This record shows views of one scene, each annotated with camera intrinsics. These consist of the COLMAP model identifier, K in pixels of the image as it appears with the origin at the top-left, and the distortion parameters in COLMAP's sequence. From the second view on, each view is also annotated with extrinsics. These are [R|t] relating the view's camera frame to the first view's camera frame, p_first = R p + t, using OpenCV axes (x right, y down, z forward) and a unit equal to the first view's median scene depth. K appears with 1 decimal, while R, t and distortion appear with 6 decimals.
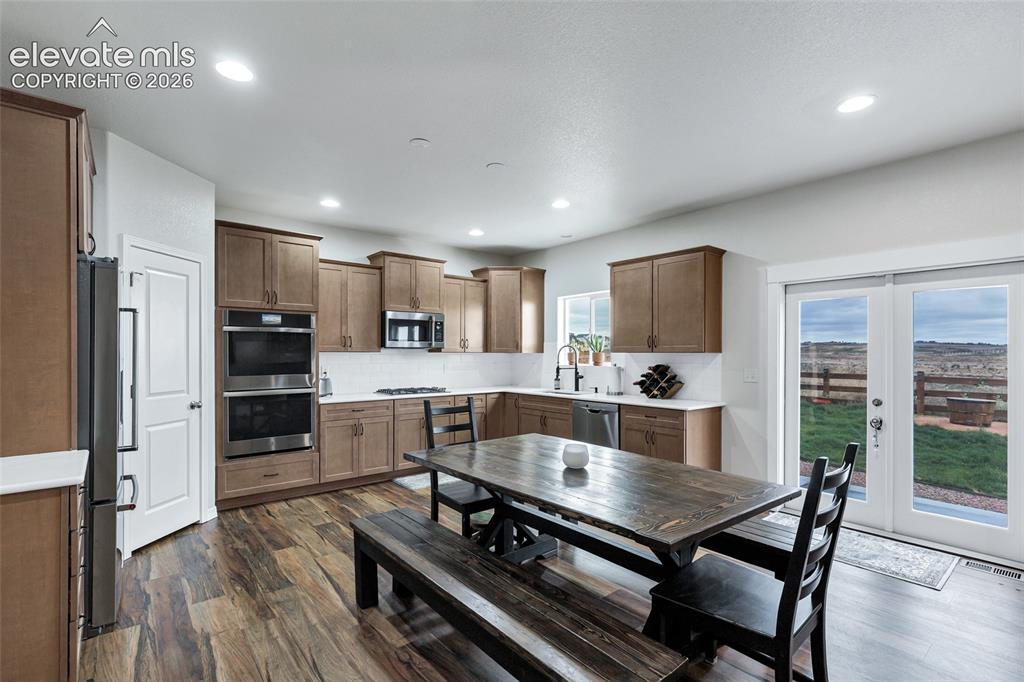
lens RADIAL K [[465.2, 0, 498.4], [0, 465.2, 355.1], [0, 0, 1]] dist [0.000698, 0.000050]
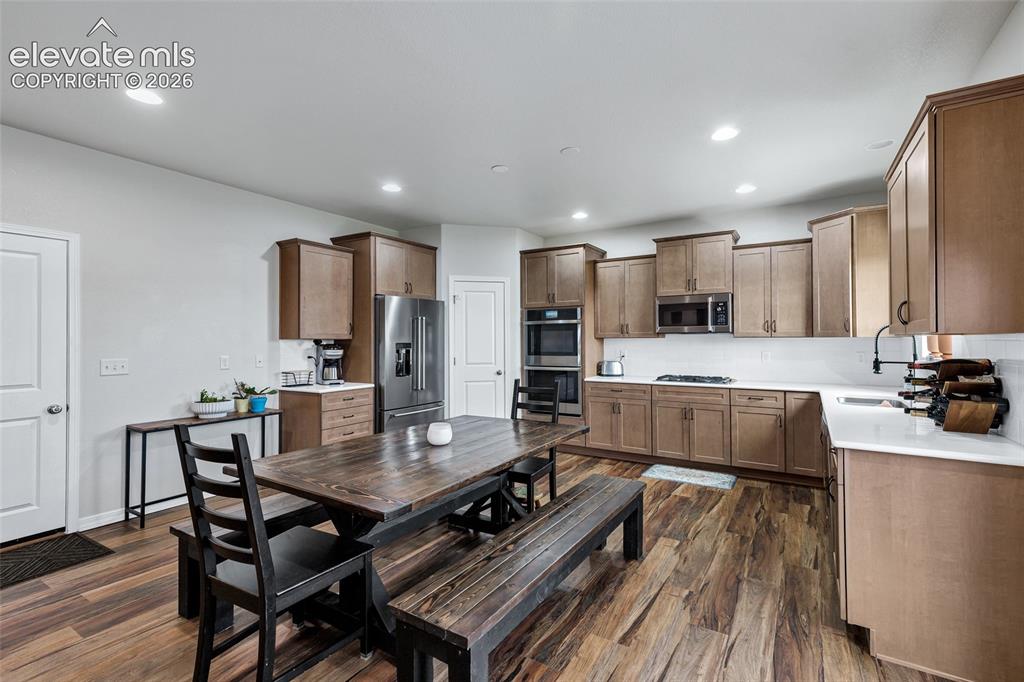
lens RADIAL K [[469.6, 0, 499.6], [0, 469.6, 333.7], [0, 0, 1]] dist [0.000896, 0.000090]
pose [[0.309916, -0.014708, -0.950650, 0.652576], [0.002550, 0.999890, -0.014639, -0.001282], [0.950761, 0.002113, 0.309919, 0.373926]]
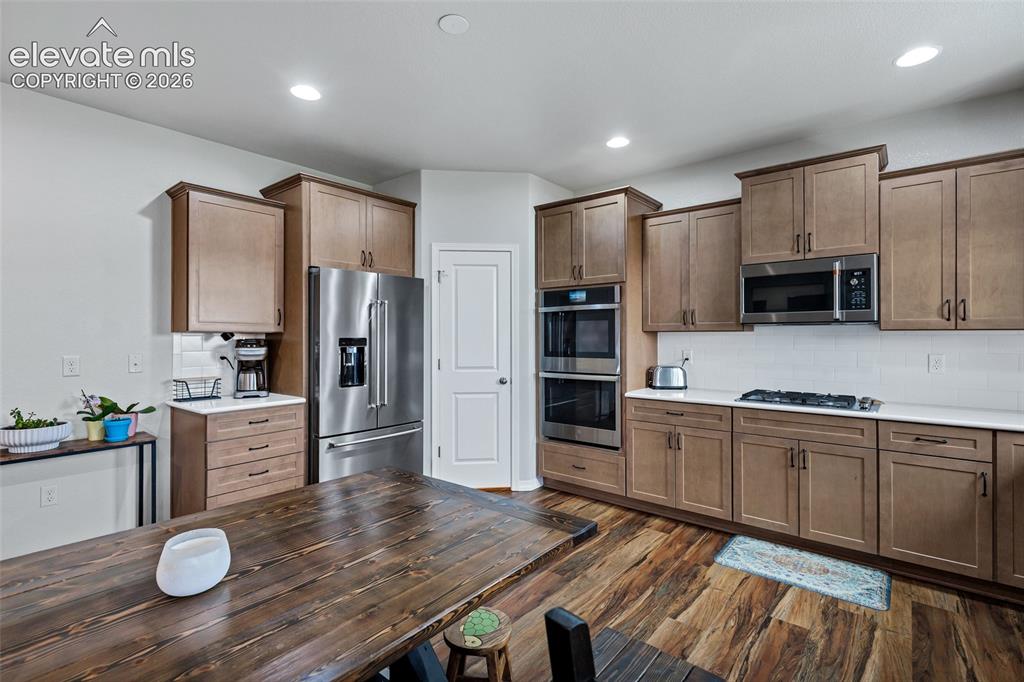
lens RADIAL K [[479.2, 0, 510.6], [0, 479.2, 334.5], [0, 0, 1]] dist [0.001453, 0.000192]
pose [[0.203174, -0.004398, -0.979133, 0.348973], [-0.000481, 0.999989, -0.004591, 0.001572], [0.979142, 0.001404, 0.203170, 0.584913]]
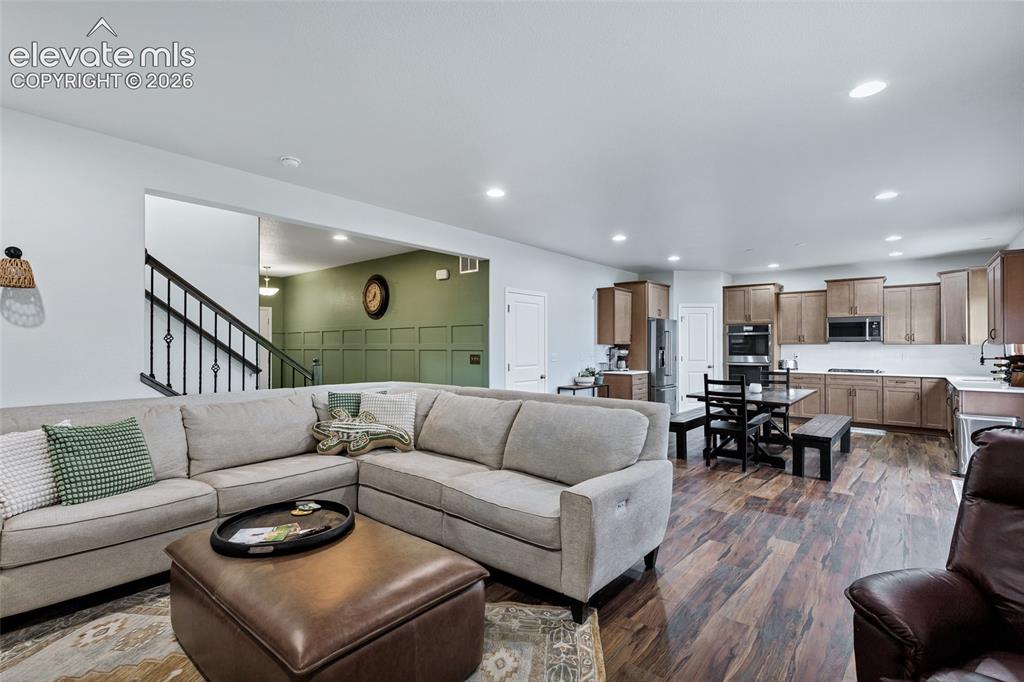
lens RADIAL K [[471.3, 0, 512.0], [0, 471.3, 341.0], [0, 0, 1]] dist [0.001209, -0.000232]
pose [[0.185965, -0.008807, -0.982517, 1.172310], [-0.003018, 0.999950, -0.009534, 0.000834], [0.982552, 0.004739, 0.185929, -0.353532]]
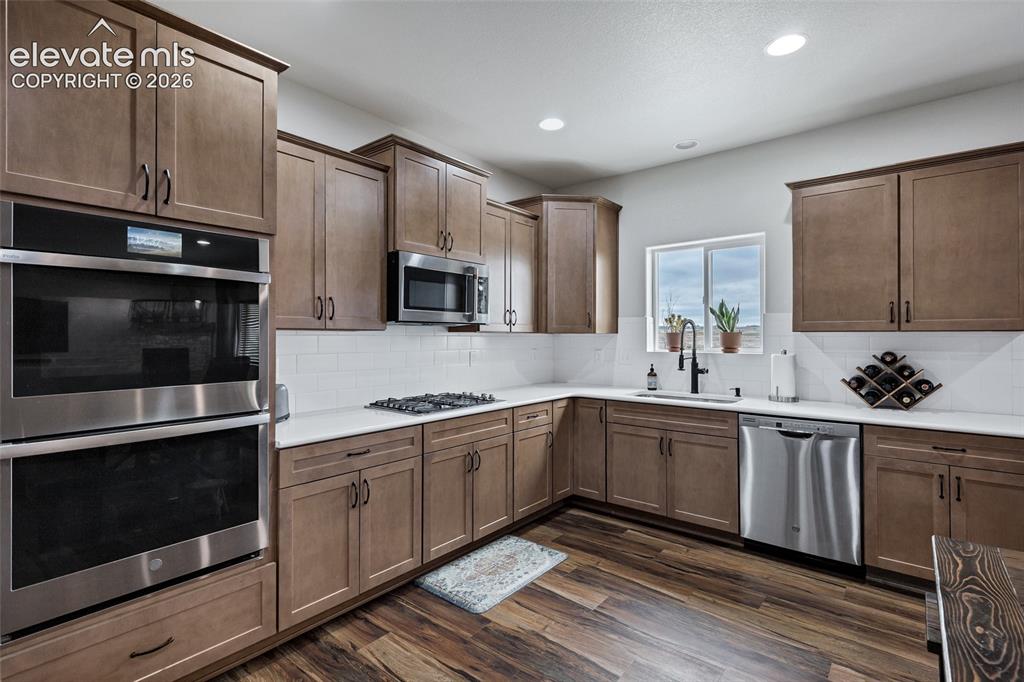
lens RADIAL K [[479.2, 0, 510.6], [0, 479.2, 334.5], [0, 0, 1]] dist [0.001453, 0.000192]
pose [[0.977533, 0.000518, 0.210780, -0.244167], [0.001299, 0.999963, -0.008484, 0.002900], [-0.210777, 0.008567, 0.977497, 0.474099]]
